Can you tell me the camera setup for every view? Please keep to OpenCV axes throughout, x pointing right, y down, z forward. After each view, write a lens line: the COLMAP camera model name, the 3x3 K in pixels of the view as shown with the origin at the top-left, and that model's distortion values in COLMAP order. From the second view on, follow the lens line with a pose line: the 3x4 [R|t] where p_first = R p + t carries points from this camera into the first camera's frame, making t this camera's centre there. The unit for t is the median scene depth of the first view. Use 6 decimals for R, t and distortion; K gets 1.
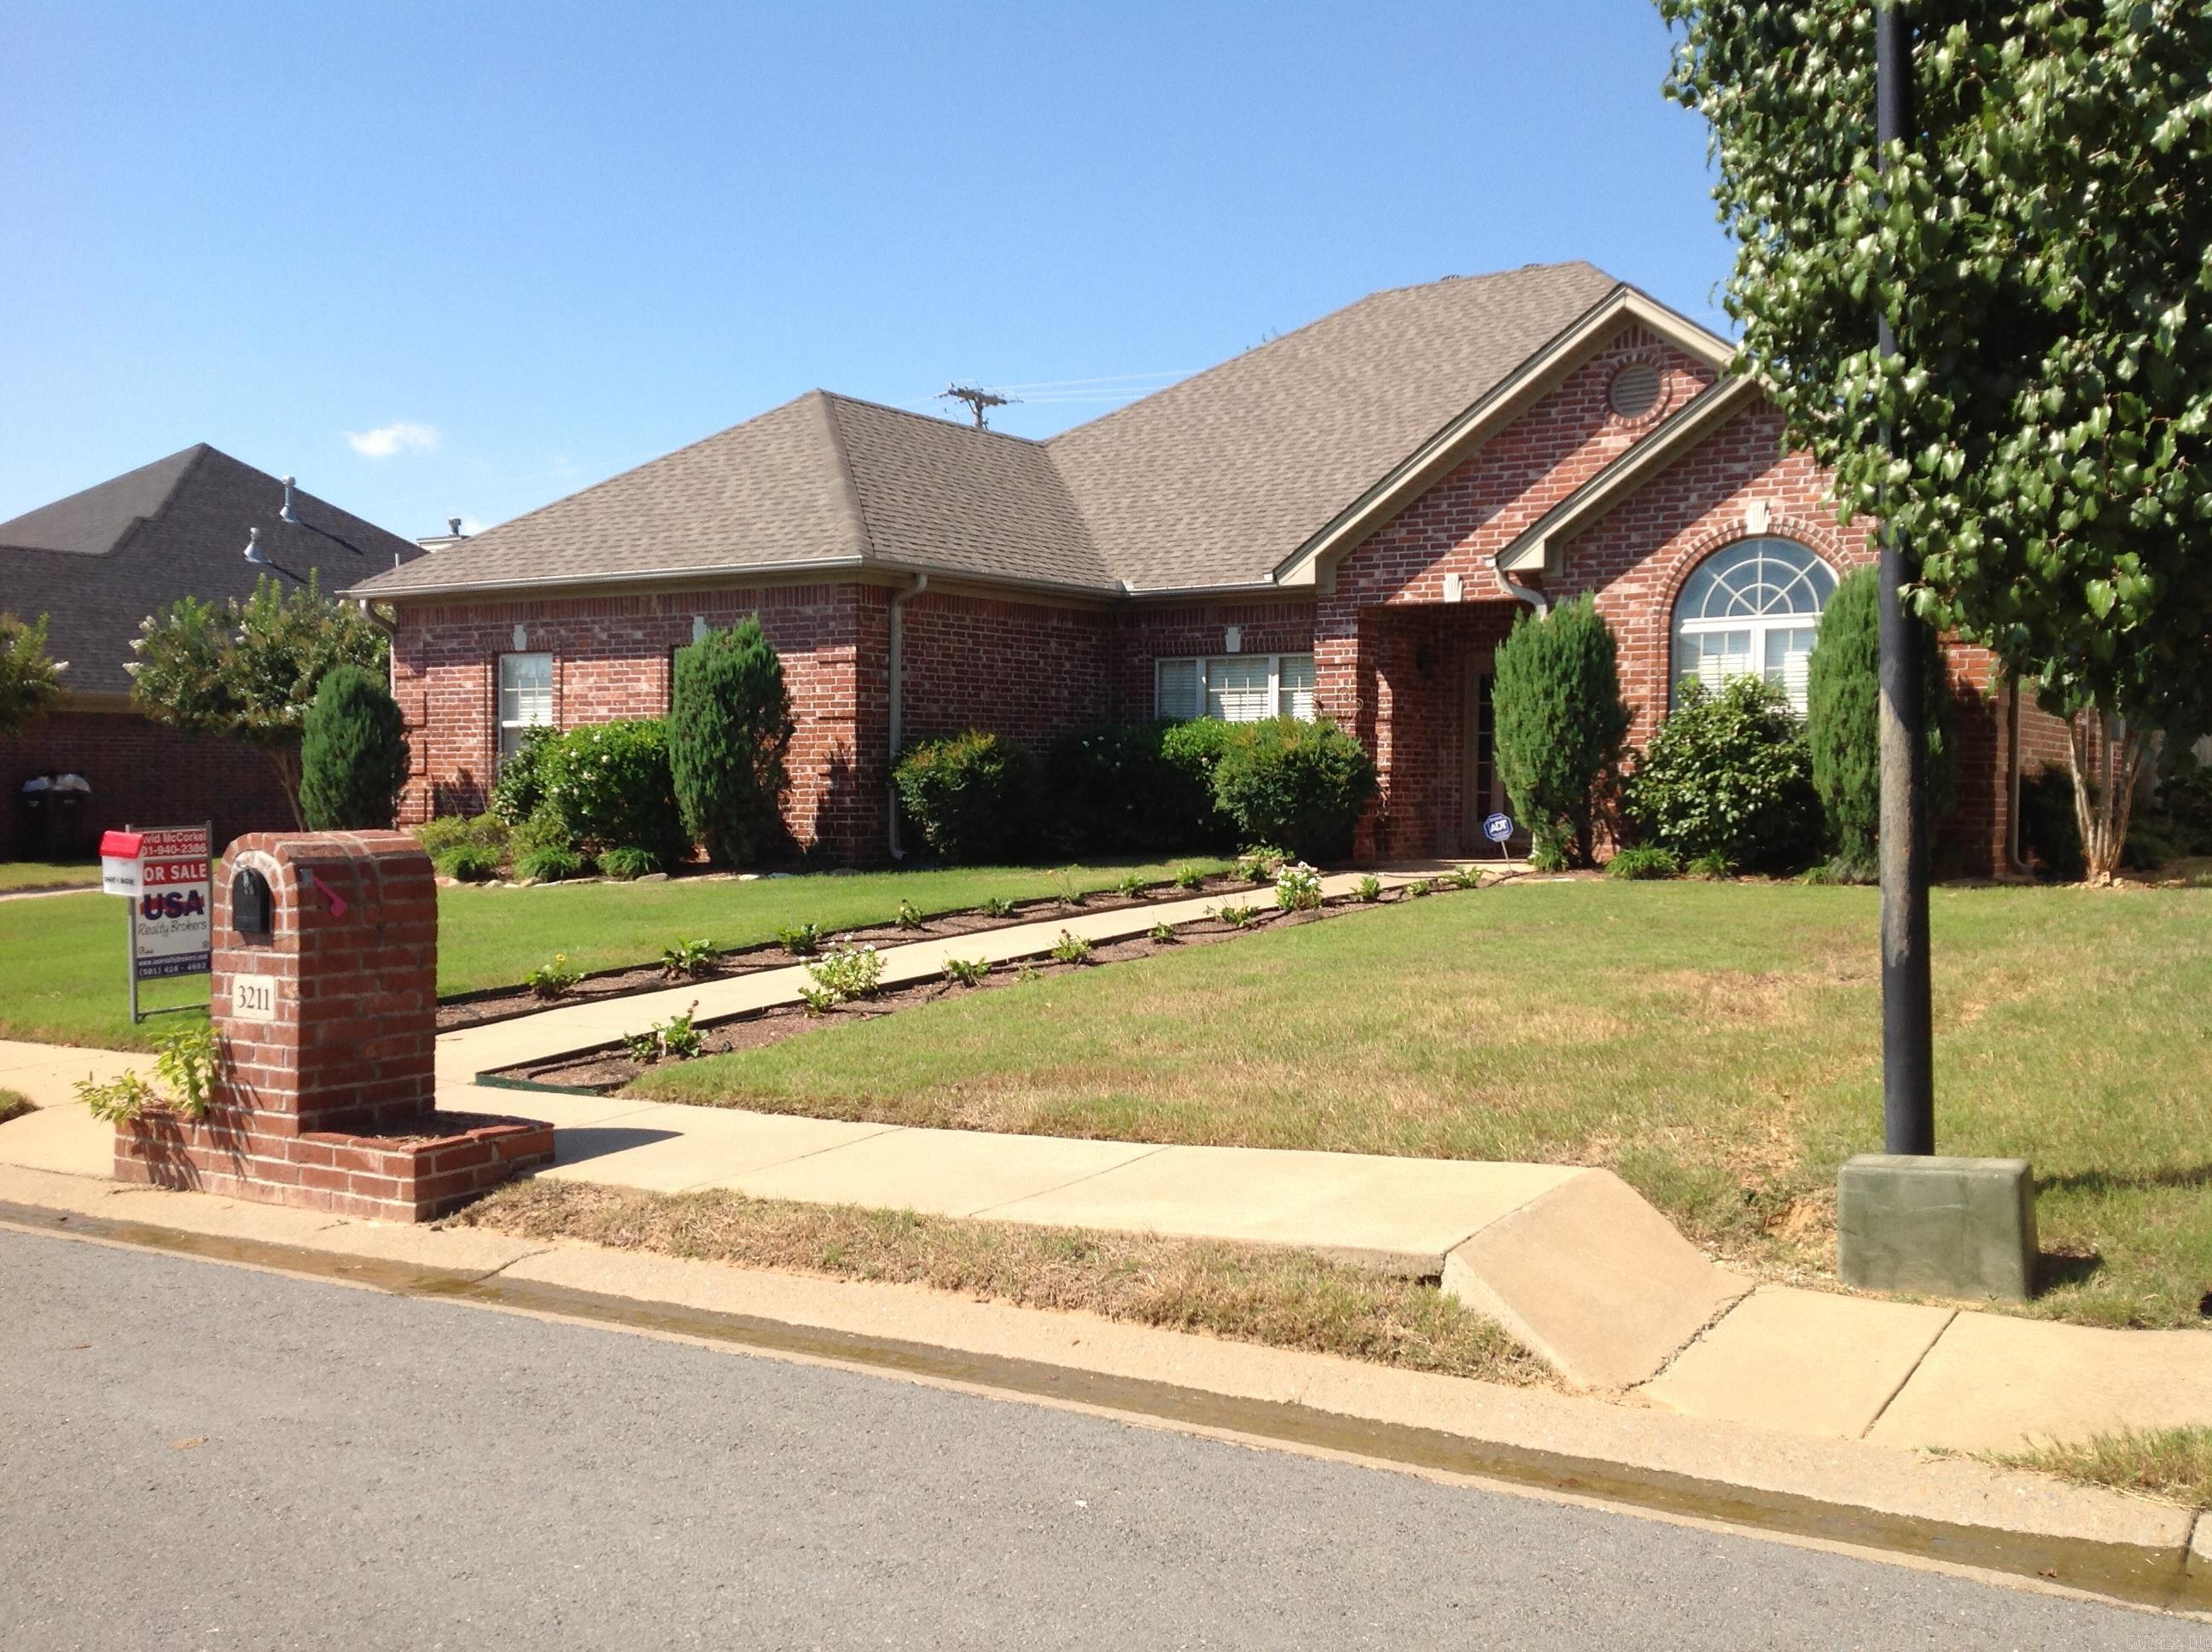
lens RADIAL K [[2085.6, 0, 1092.2], [0, 2085.6, 826.2], [0, 0, 1]] dist [0.168063, -0.376579]
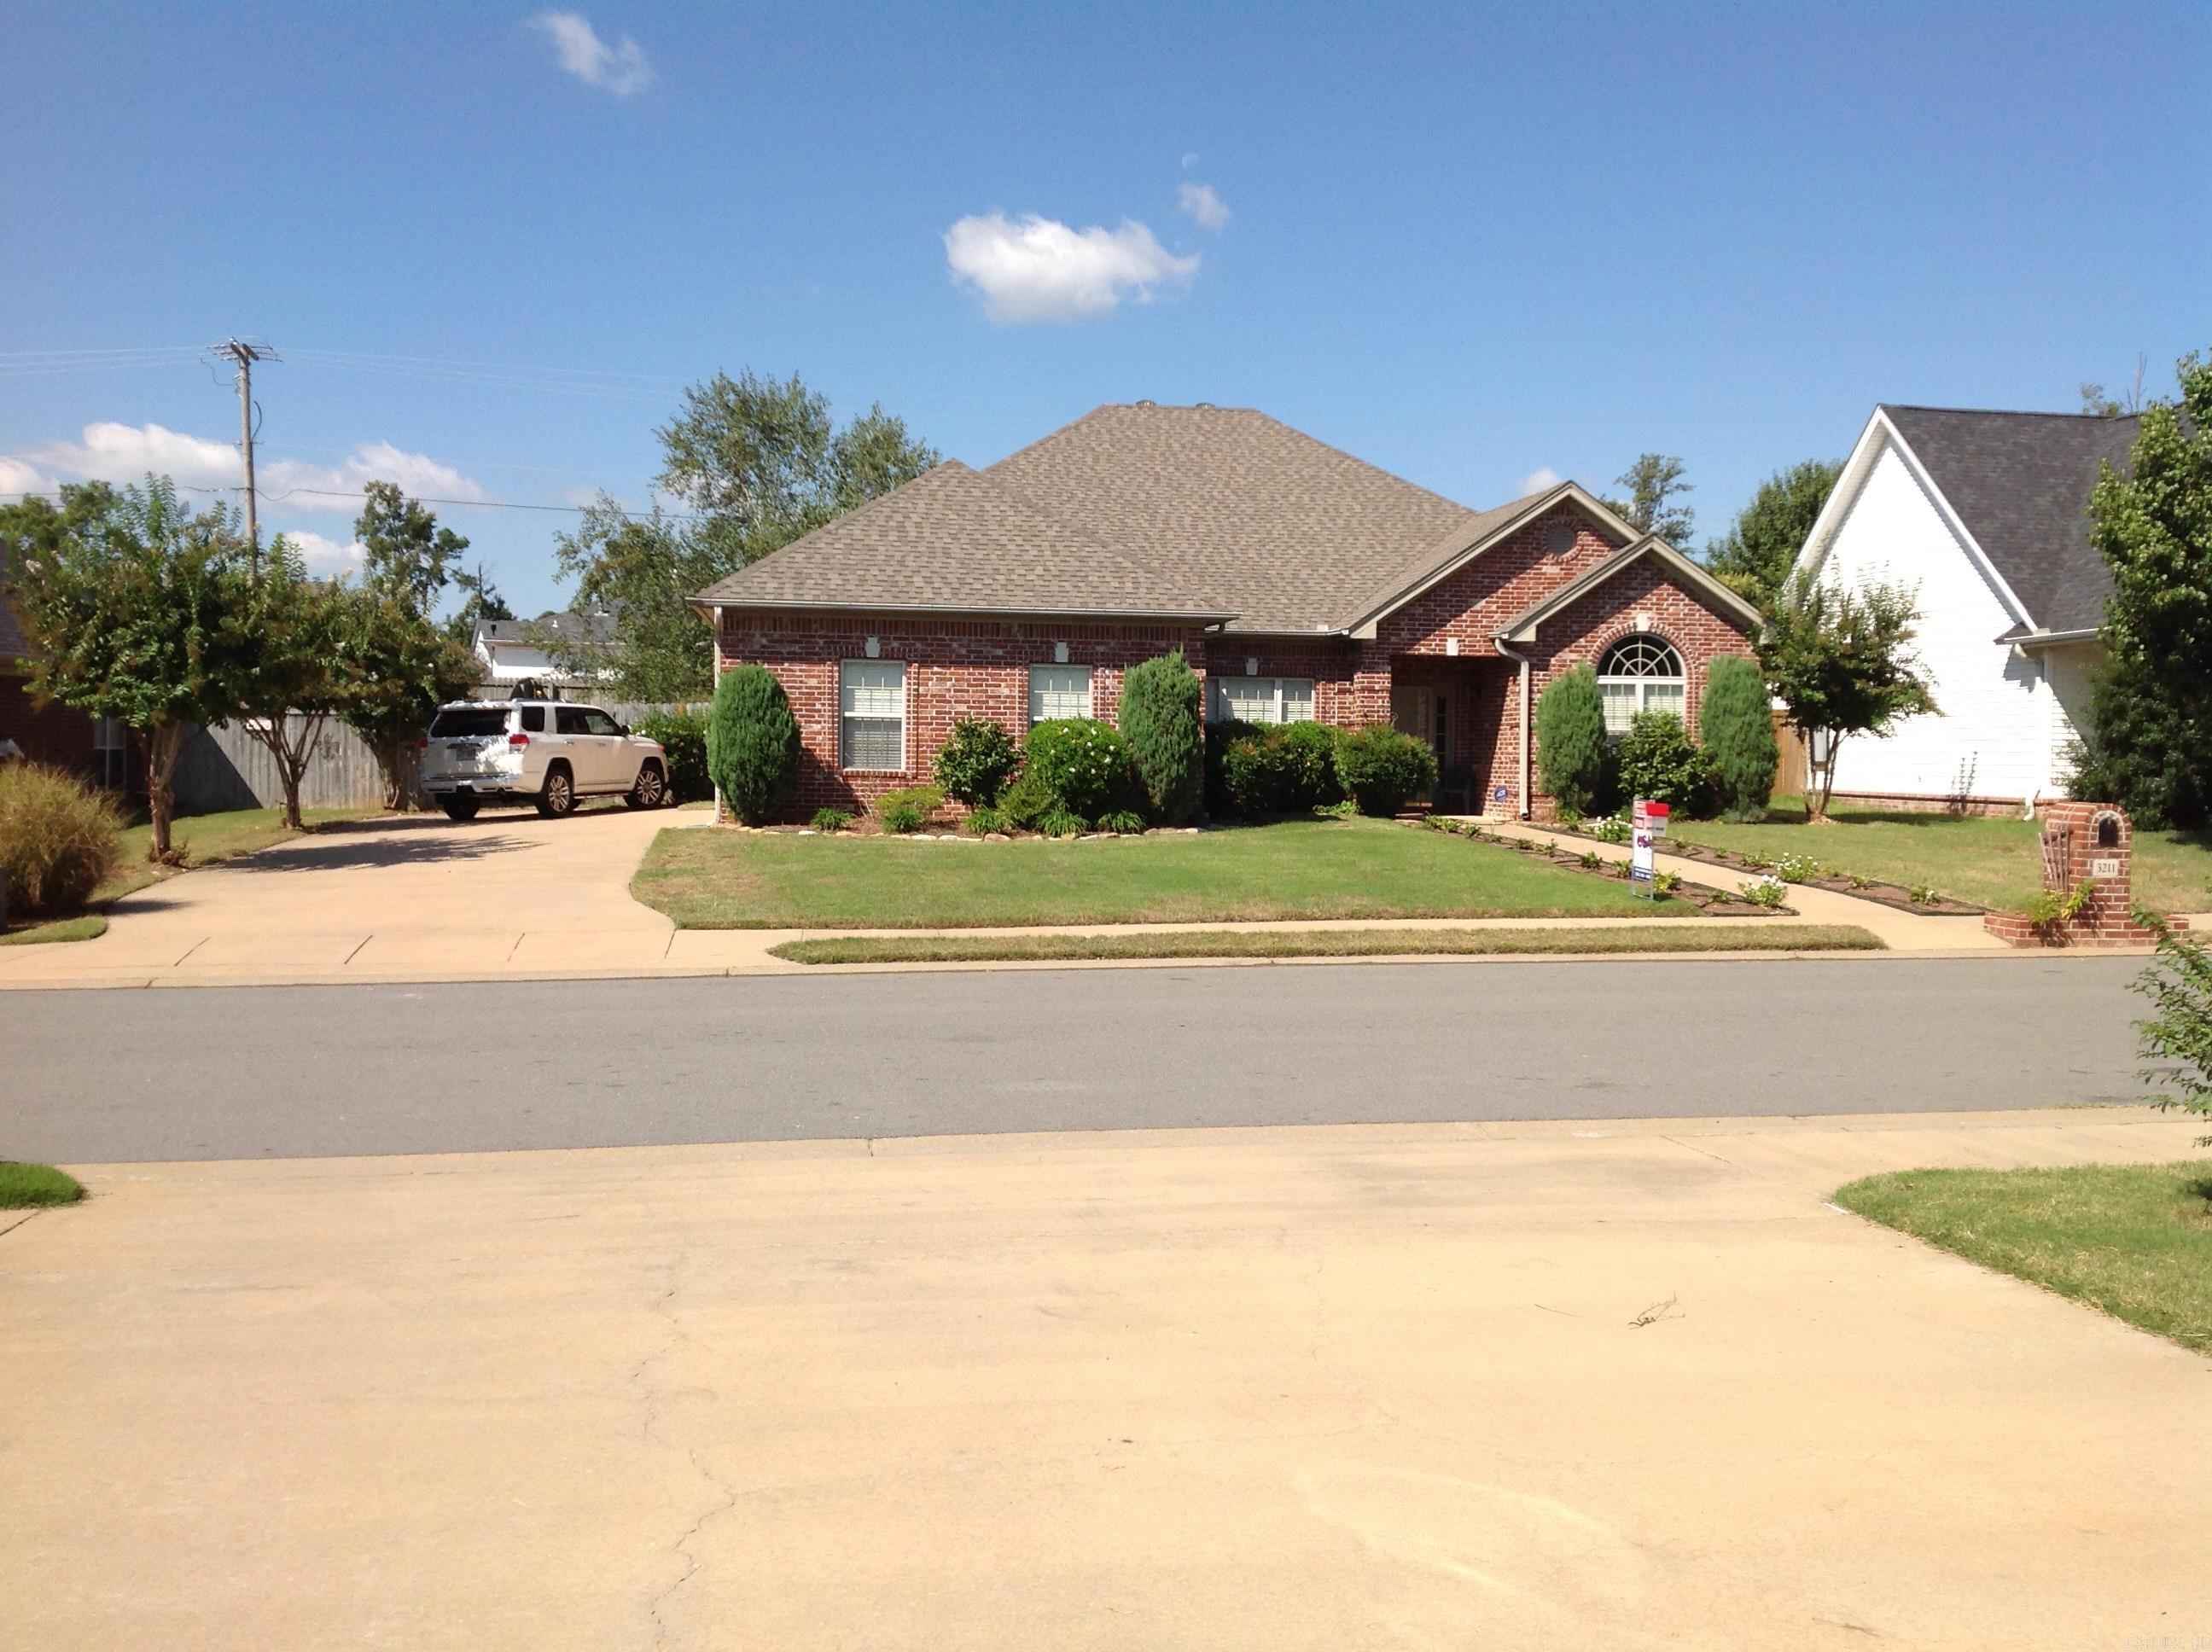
lens RADIAL K [[2085.6, 0, 1092.2], [0, 2085.6, 826.2], [0, 0, 1]] dist [0.168063, -0.376579]
pose [[0.756892, -0.013919, 0.653391, -1.169169], [-0.000327, 0.999765, 0.021677, -0.009844], [-0.653539, -0.016621, 0.756710, -0.057491]]
